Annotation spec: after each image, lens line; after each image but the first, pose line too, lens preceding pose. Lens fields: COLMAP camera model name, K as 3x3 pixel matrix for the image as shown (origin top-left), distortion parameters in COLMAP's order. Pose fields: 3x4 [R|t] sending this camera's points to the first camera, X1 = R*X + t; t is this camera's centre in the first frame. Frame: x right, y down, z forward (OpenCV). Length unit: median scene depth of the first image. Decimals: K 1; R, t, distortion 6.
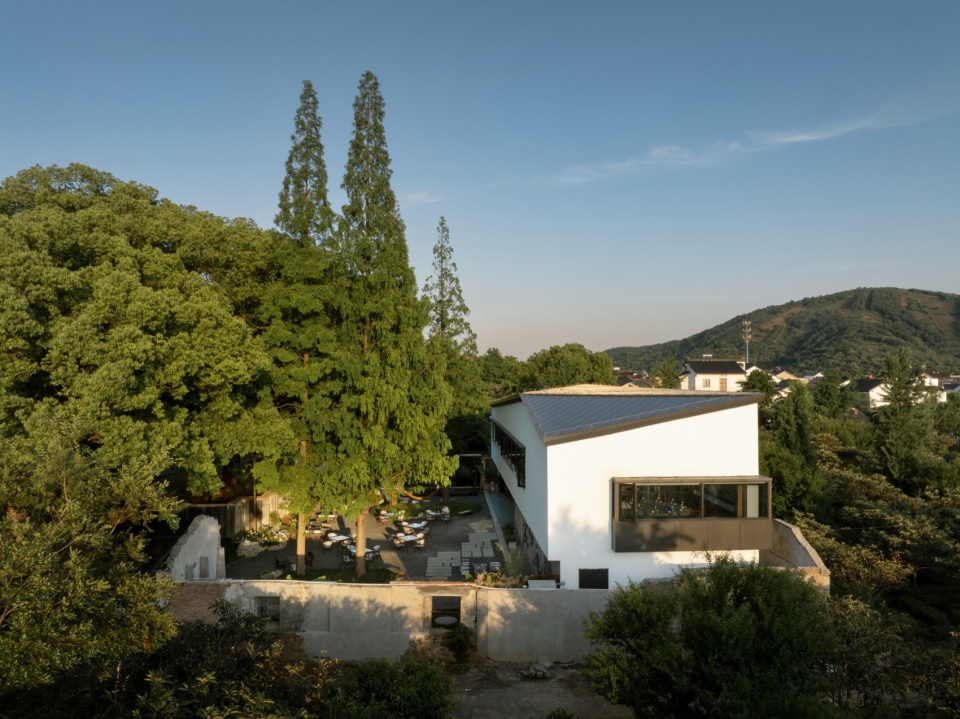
lens RADIAL K [[677.6, 0, 479.9], [0, 677.6, 361.5], [0, 0, 1]] dist [0.000541, 0.000244]
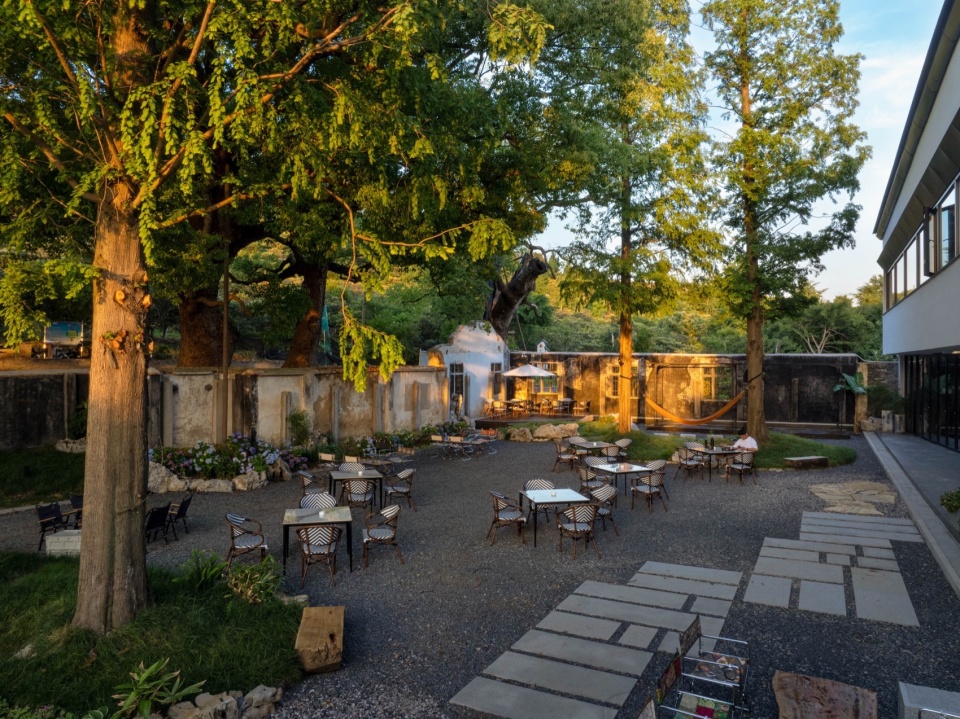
lens RADIAL K [[677.6, 0, 479.9], [0, 677.6, 358.8], [0, 0, 1]] dist [0.000541, 0.000244]
pose [[0.871705, -0.001165, -0.490030, 0.004124], [0.014236, 0.999635, 0.022948, 0.130456], [0.489825, -0.026980, 0.871403, 0.492615]]
